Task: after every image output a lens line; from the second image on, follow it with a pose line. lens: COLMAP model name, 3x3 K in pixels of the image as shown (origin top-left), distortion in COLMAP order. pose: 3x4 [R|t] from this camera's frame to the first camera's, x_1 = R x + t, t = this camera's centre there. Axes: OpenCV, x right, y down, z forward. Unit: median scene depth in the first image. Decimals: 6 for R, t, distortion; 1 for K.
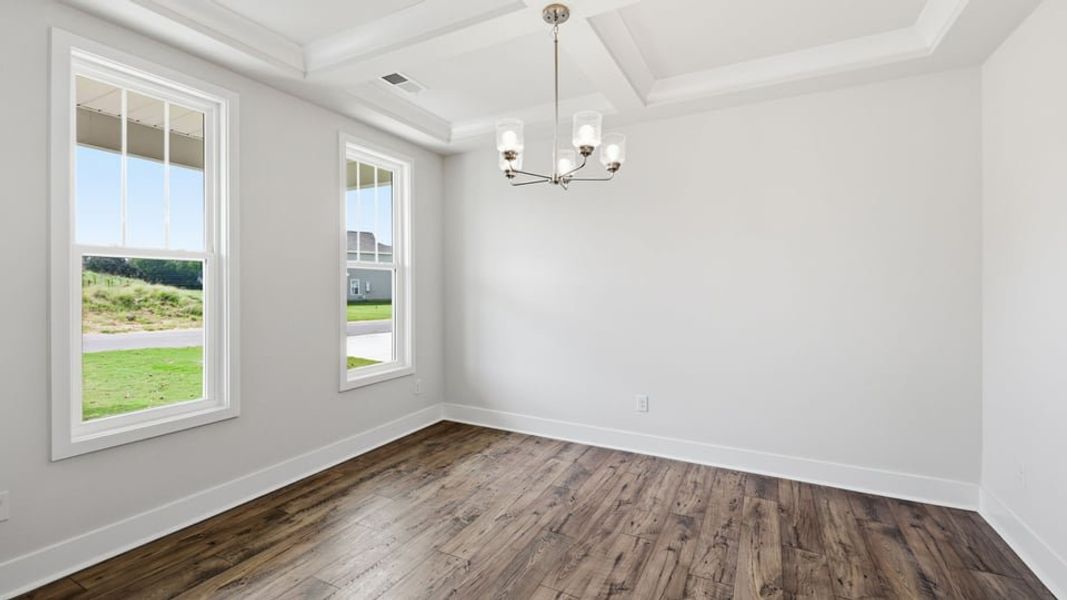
lens RADIAL K [[458.4, 0, 527.8], [0, 458.4, 290.4], [0, 0, 1]] dist [0.019599, -0.009307]
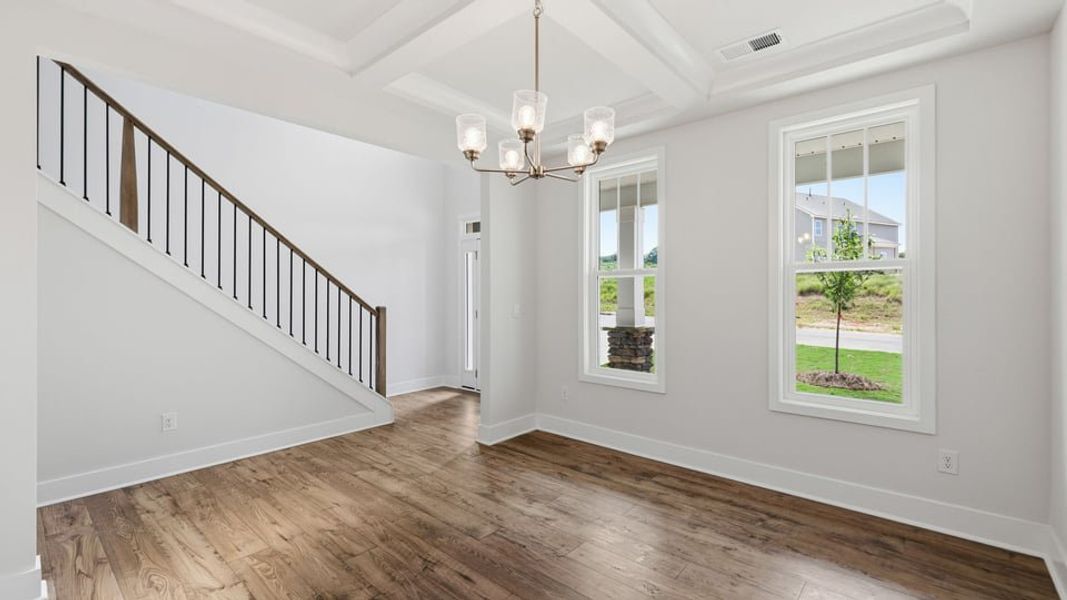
lens RADIAL K [[458.4, 0, 527.8], [0, 458.4, 290.4], [0, 0, 1]] dist [0.019599, -0.009307]
pose [[-0.242311, -0.015190, -0.970080, 0.650047], [-0.007225, 0.999878, -0.013852, 0.001175], [0.970172, 0.003652, -0.242391, 0.836218]]
